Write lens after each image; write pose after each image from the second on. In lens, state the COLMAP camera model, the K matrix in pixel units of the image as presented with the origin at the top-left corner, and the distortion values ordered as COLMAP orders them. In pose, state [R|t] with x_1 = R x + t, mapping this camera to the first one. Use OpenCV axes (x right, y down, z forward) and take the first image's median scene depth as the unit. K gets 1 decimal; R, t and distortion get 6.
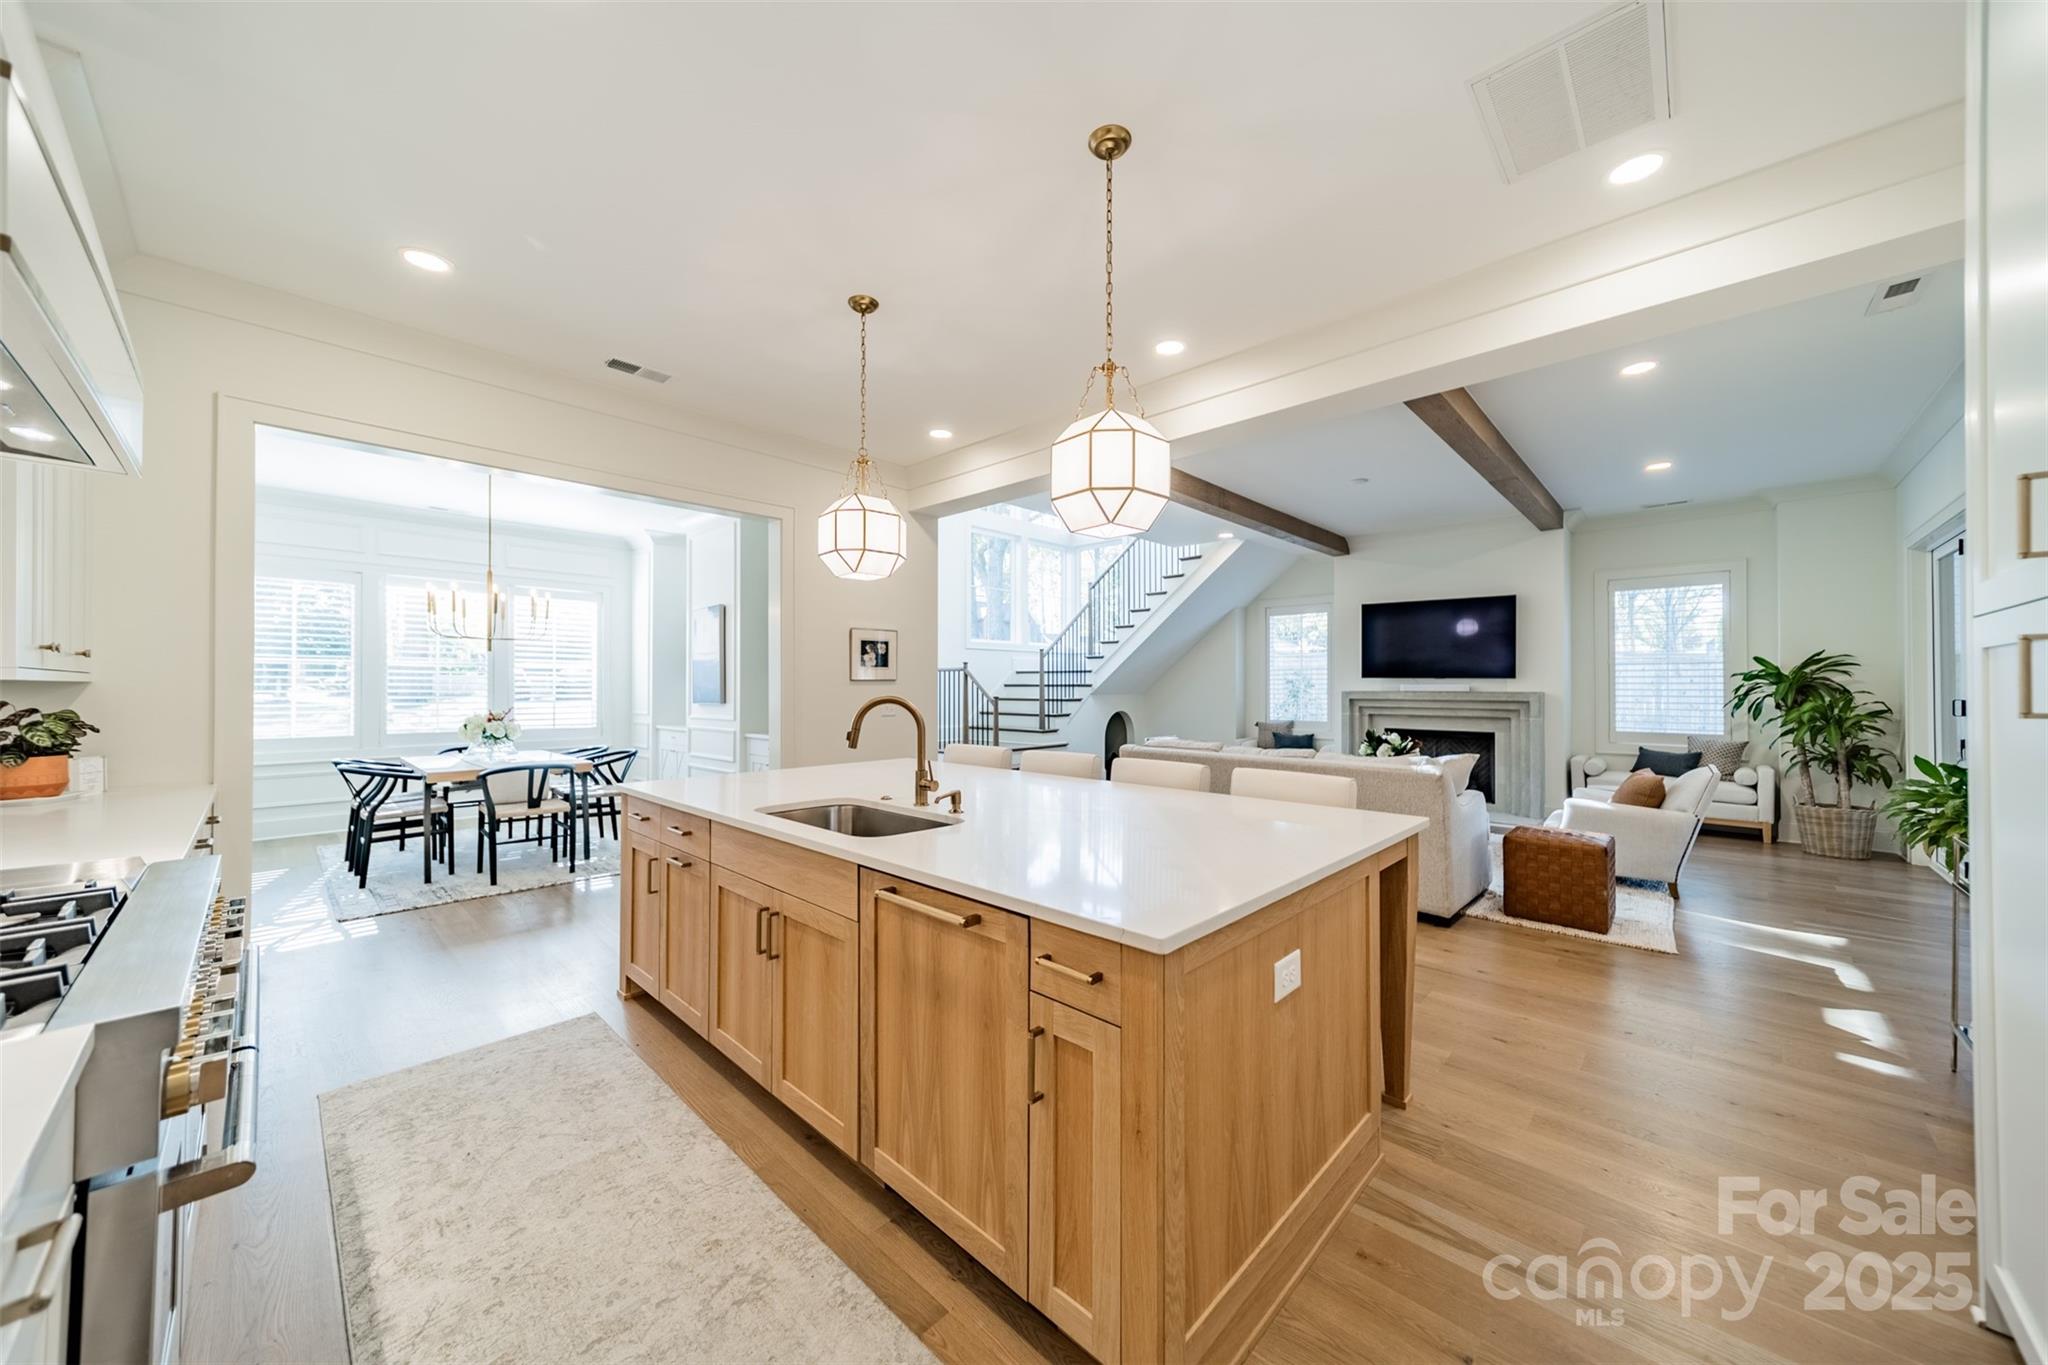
lens RADIAL K [[721.7, 0, 1036.0], [0, 721.7, 683.6], [0, 0, 1]] dist [0.014182, 0.000213]
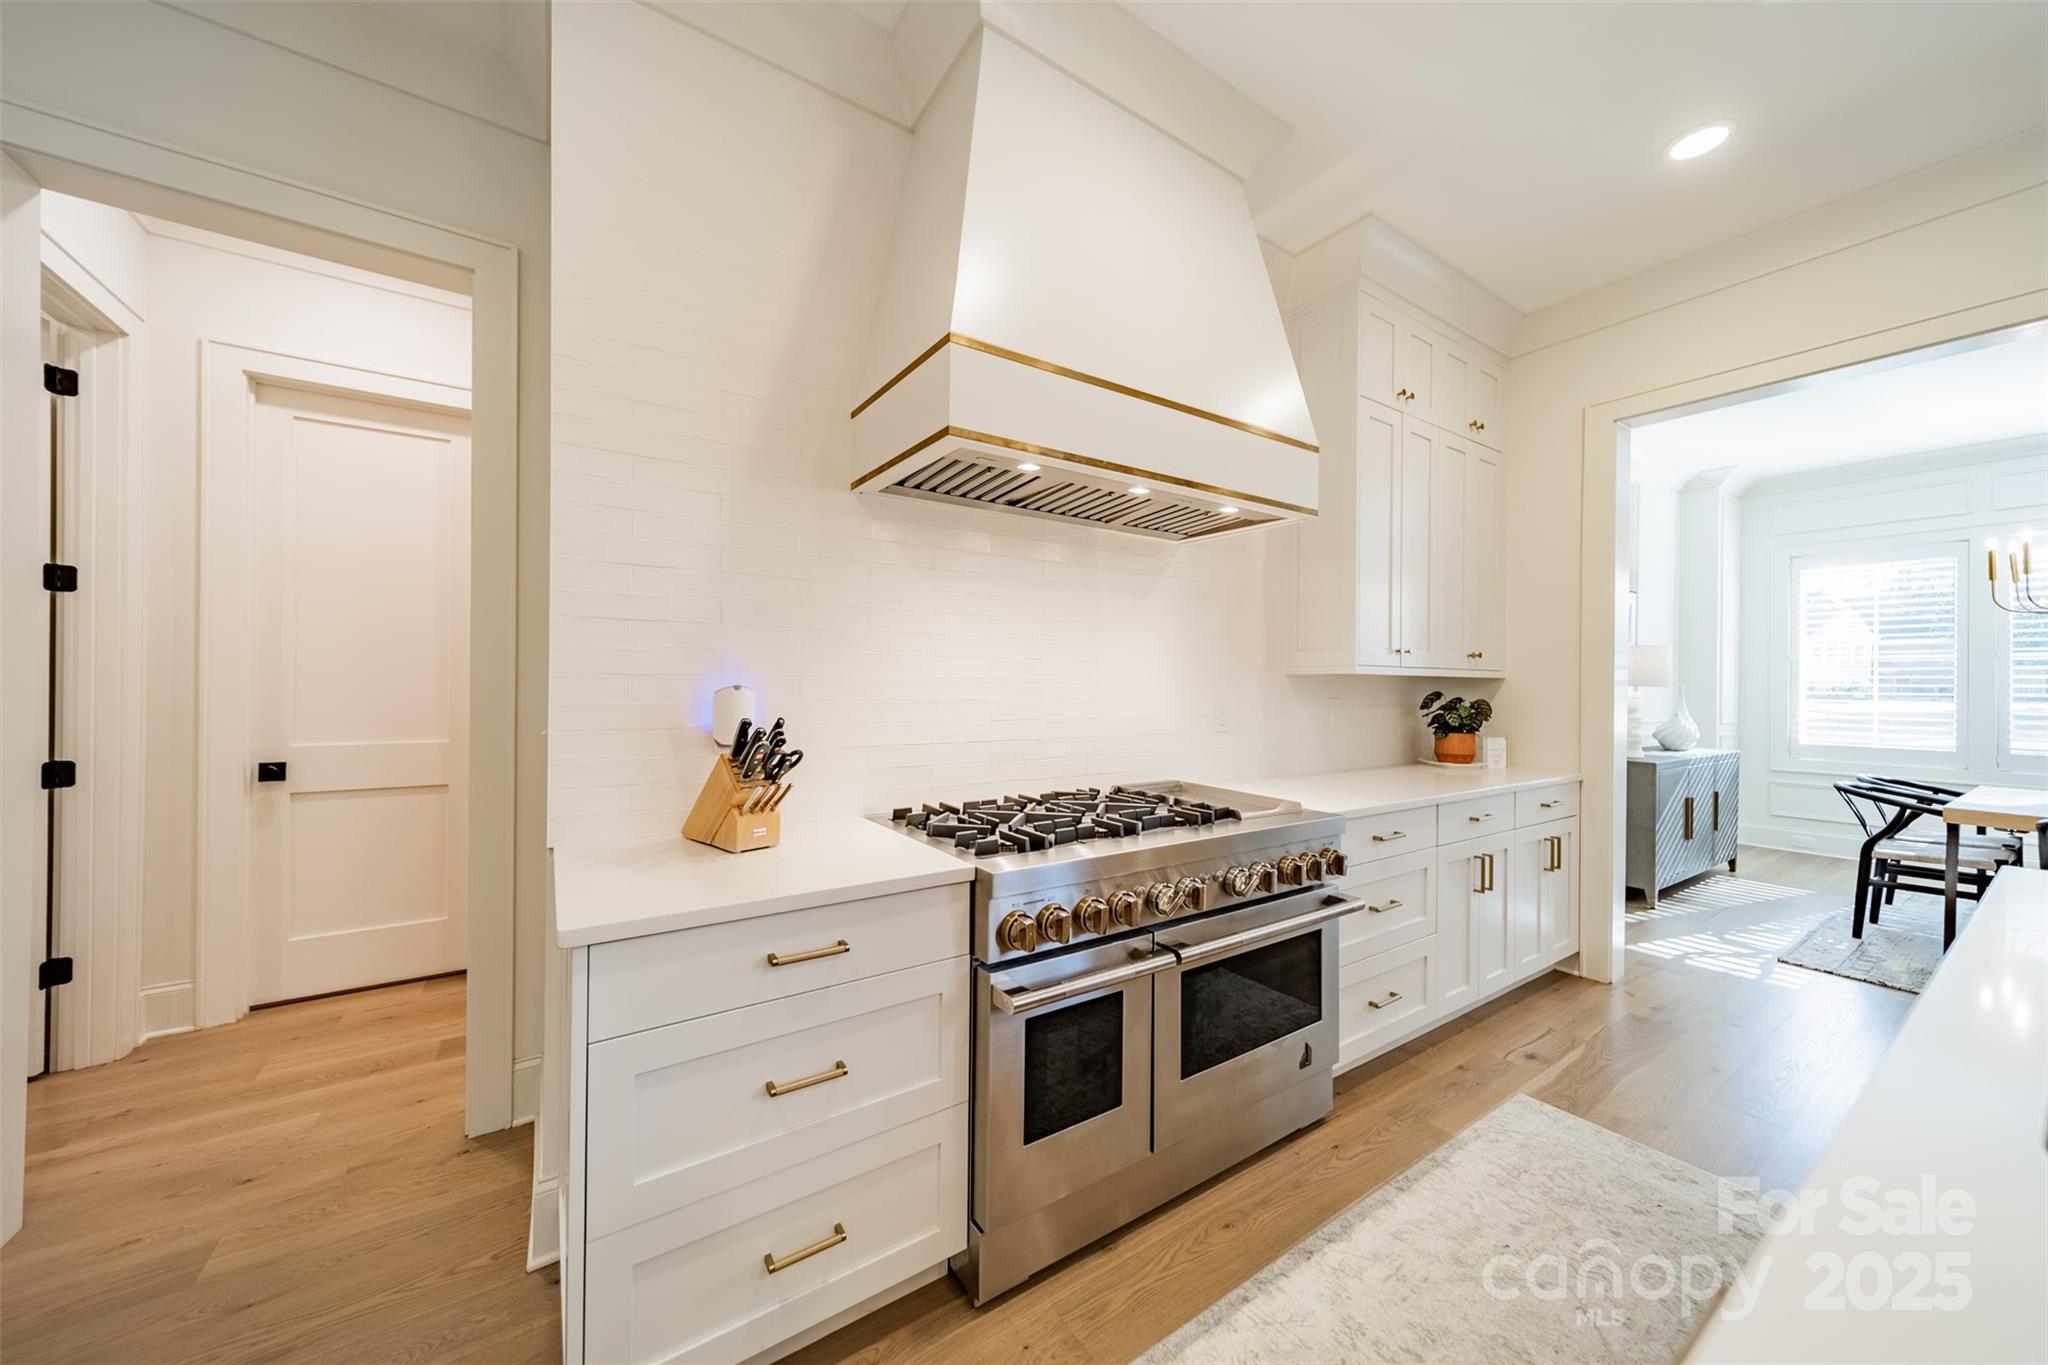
lens RADIAL K [[721.7, 0, 1033.5], [0, 721.7, 674.1], [0, 0, 1]] dist [0.014182, 0.000213]
pose [[-0.214884, -0.007856, -0.976608, 0.114660], [-0.008251, 0.999947, -0.006228, 0.005163], [0.976605, 0.006719, -0.214937, 0.495806]]
